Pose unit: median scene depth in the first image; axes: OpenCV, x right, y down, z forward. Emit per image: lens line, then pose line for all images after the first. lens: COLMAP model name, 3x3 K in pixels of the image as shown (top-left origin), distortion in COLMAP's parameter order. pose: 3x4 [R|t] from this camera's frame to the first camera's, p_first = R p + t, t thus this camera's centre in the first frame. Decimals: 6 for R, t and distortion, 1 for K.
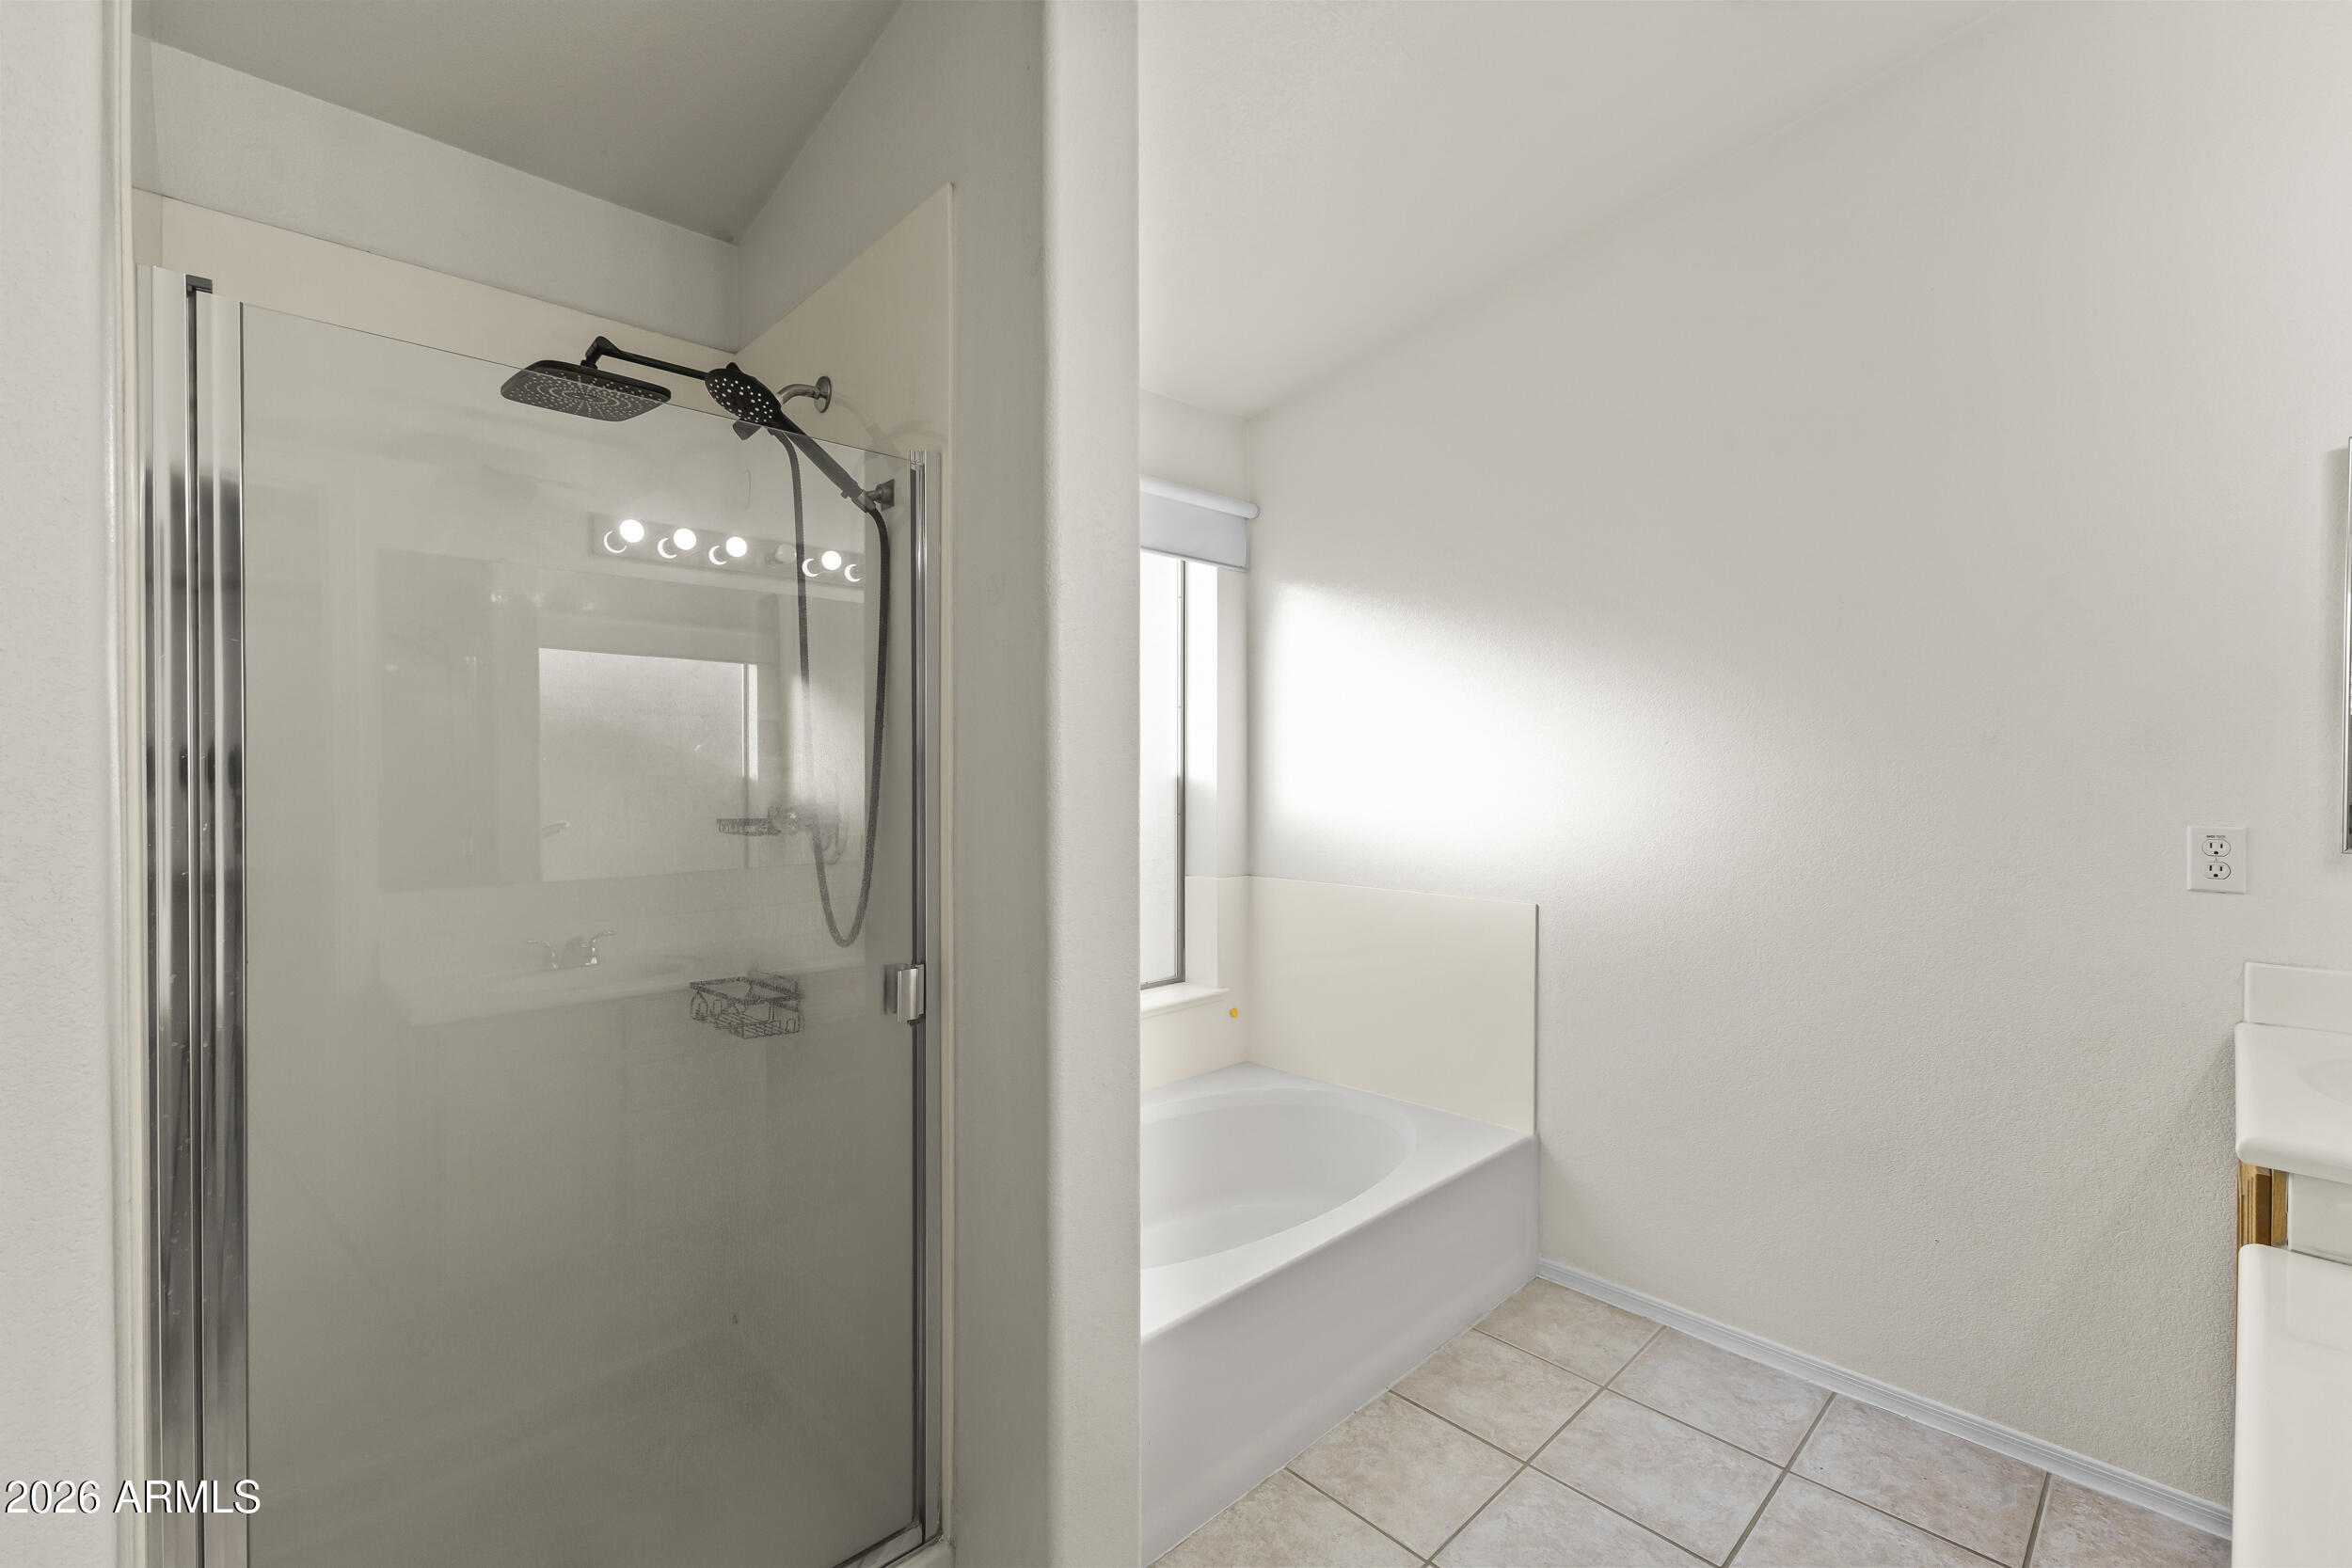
lens RADIAL K [[1008.0, 0, 1172.9], [0, 1008.0, 773.6], [0, 0, 1]] dist [0.009410, -0.001451]
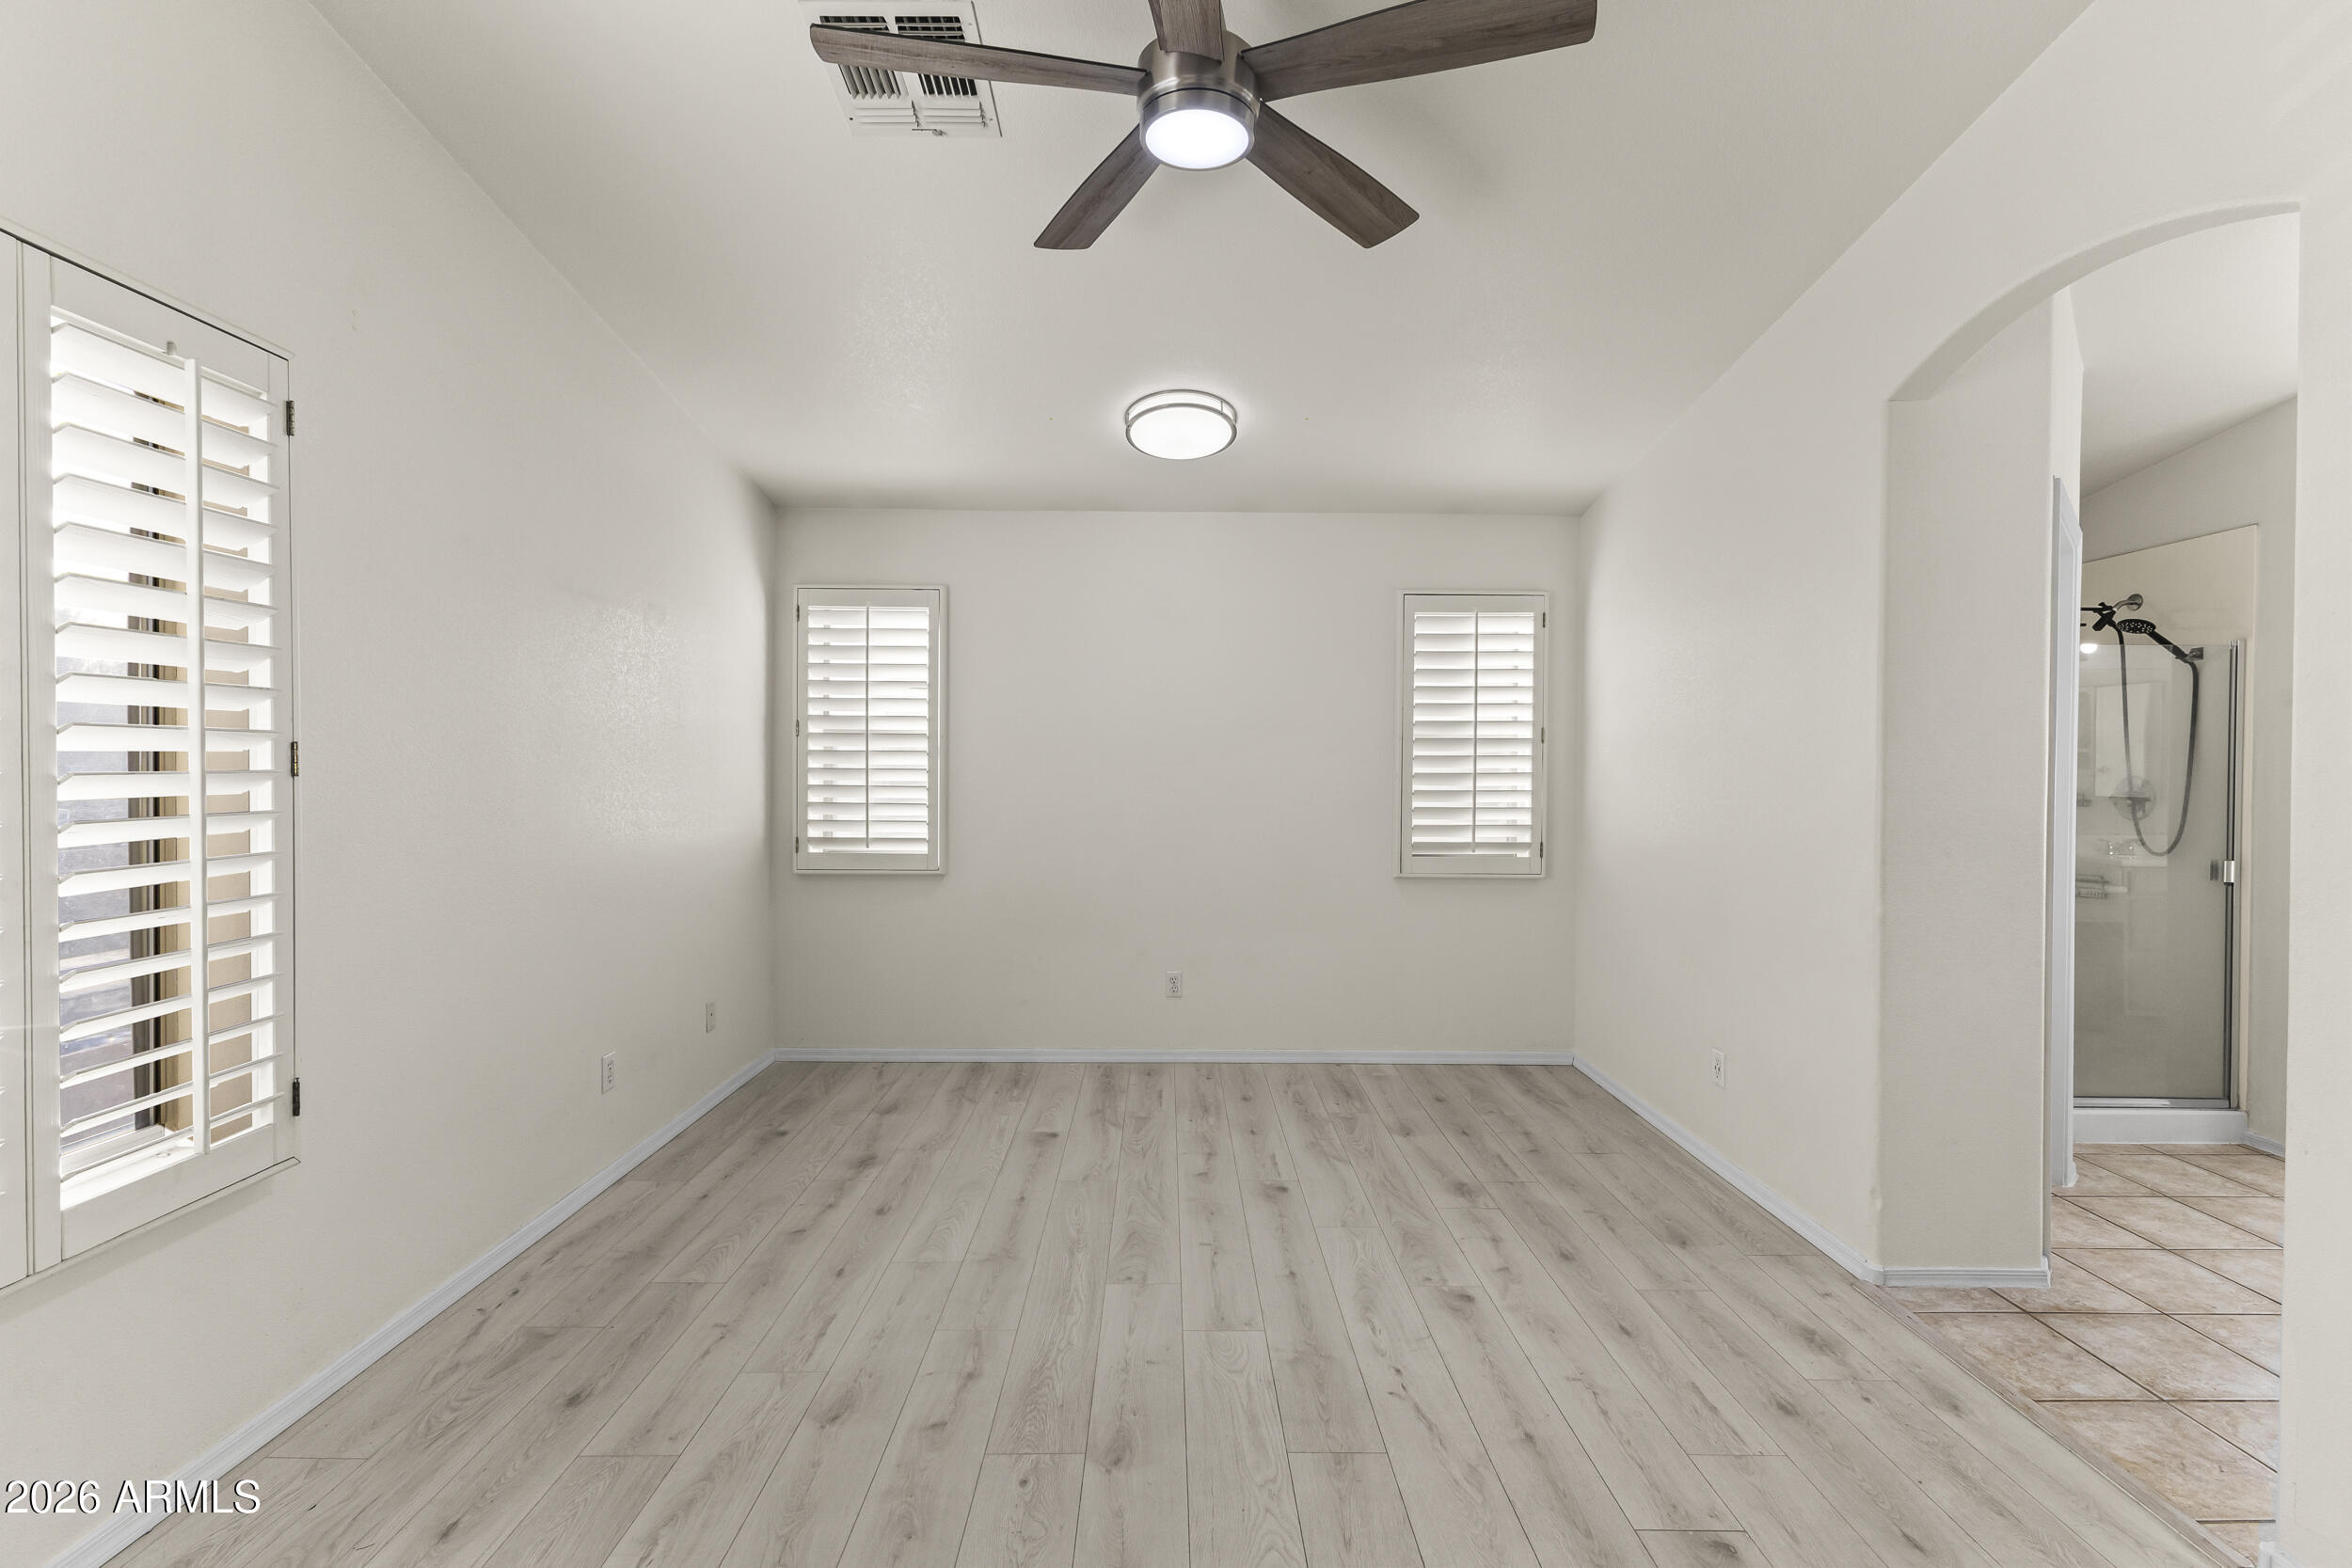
lens RADIAL K [[1008.0, 0, 1178.0], [0, 1008.0, 794.4], [0, 0, 1]] dist [0.009410, -0.001451]
pose [[0.728826, 0.010674, -0.684616, -0.334513], [-0.001364, 0.999899, 0.014138, 0.005215], [0.684698, -0.009370, 0.728767, -1.897148]]
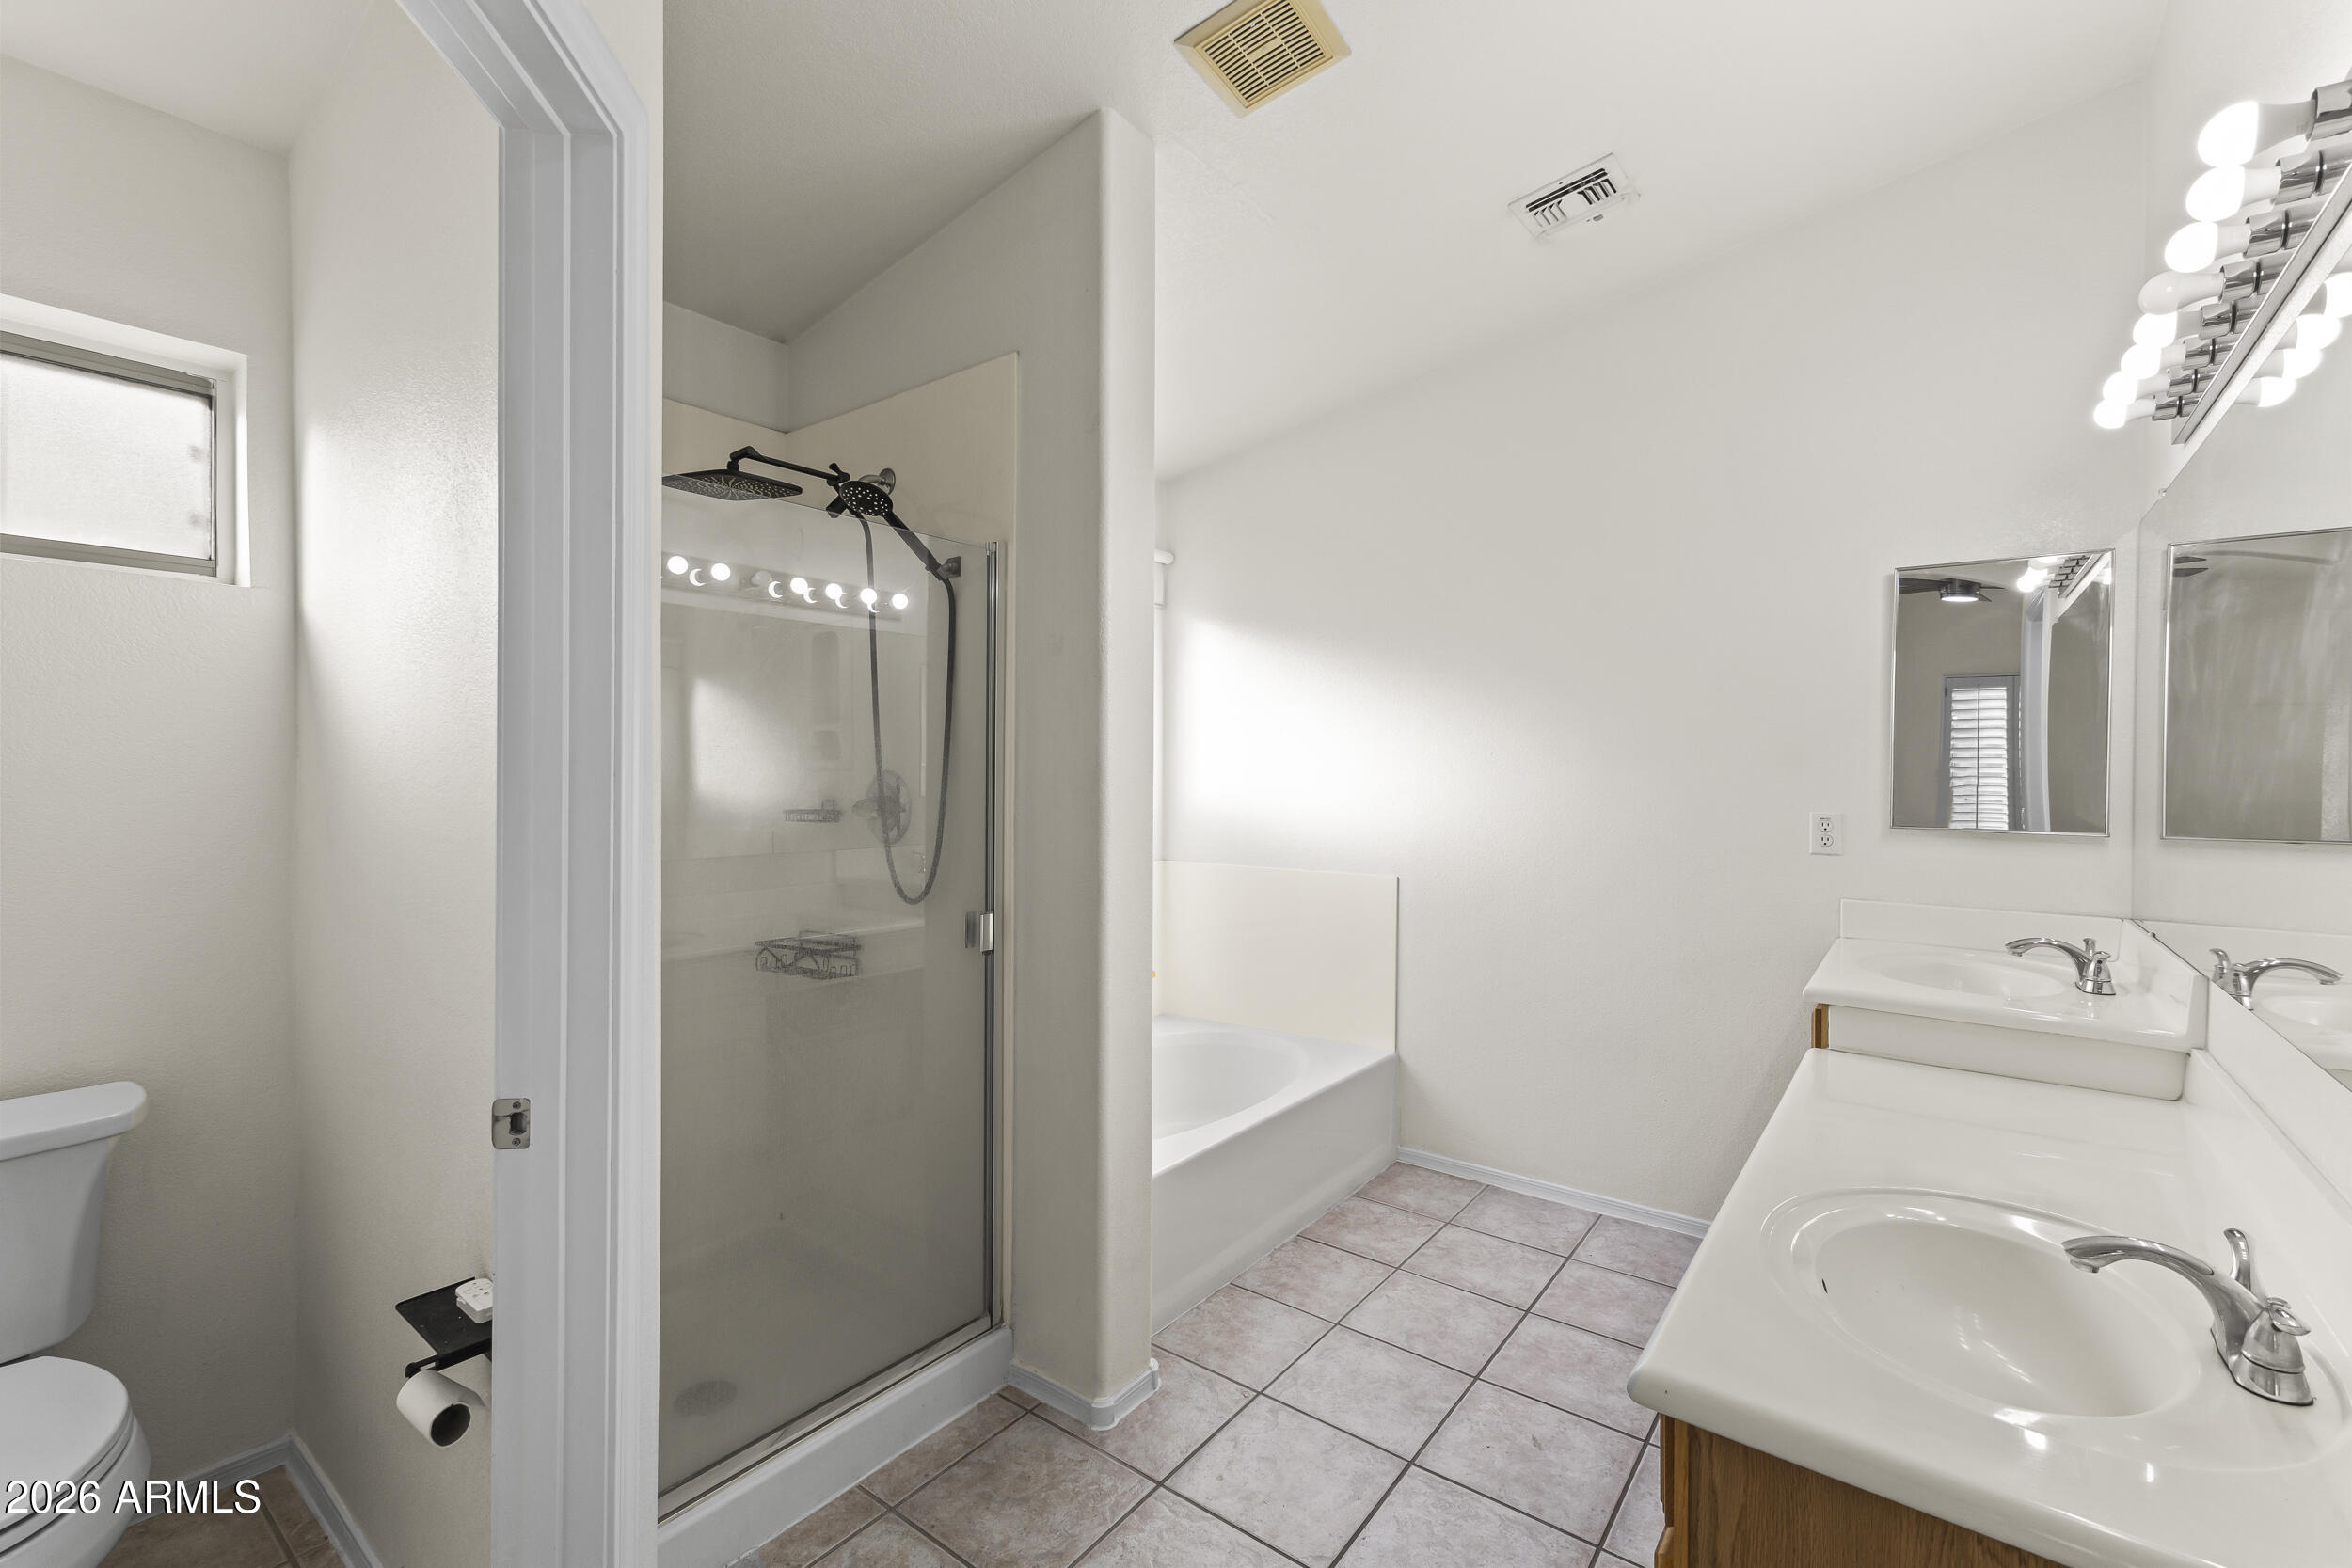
lens RADIAL K [[1008.0, 0, 1176.2], [0, 1008.0, 776.0], [0, 0, 1]] dist [0.009410, -0.001451]
pose [[0.987187, 0.004694, 0.159500, -0.177759], [-0.004663, 0.999989, -0.000571, 0.002045], [-0.159501, -0.000180, 0.987198, -0.327538]]
